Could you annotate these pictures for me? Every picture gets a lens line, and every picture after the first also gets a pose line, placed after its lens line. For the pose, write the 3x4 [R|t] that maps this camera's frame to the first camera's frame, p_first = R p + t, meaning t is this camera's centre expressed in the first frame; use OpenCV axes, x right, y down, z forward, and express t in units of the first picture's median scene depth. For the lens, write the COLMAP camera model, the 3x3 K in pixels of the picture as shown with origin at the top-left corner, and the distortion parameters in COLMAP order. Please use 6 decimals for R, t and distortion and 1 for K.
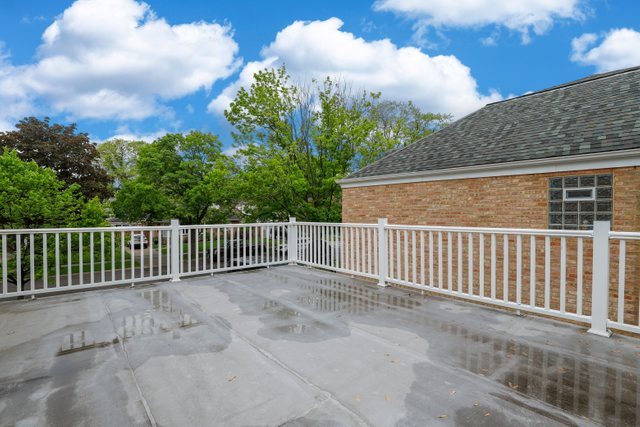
lens RADIAL K [[297.2, 0, 320.9], [0, 297.2, 212.9], [0, 0, 1]] dist [-0.020315, 0.000254]
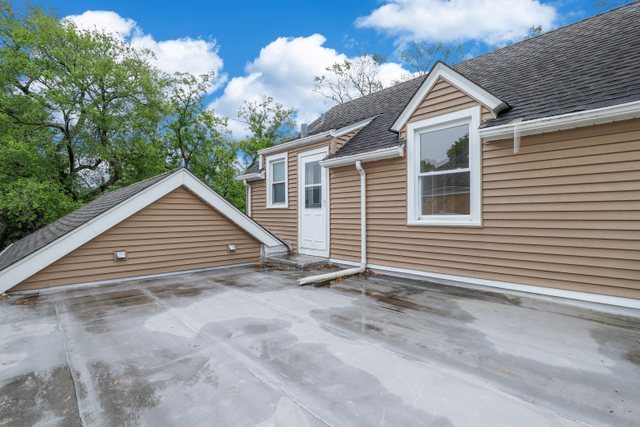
lens RADIAL K [[297.2, 0, 320.0], [0, 297.2, 214.3], [0, 0, 1]] dist [-0.020315, 0.000254]
pose [[-0.997678, 0.006865, -0.067768, -0.243827], [0.007014, 0.999973, -0.001973, 0.012805], [0.067752, -0.002443, -0.997699, 2.059625]]
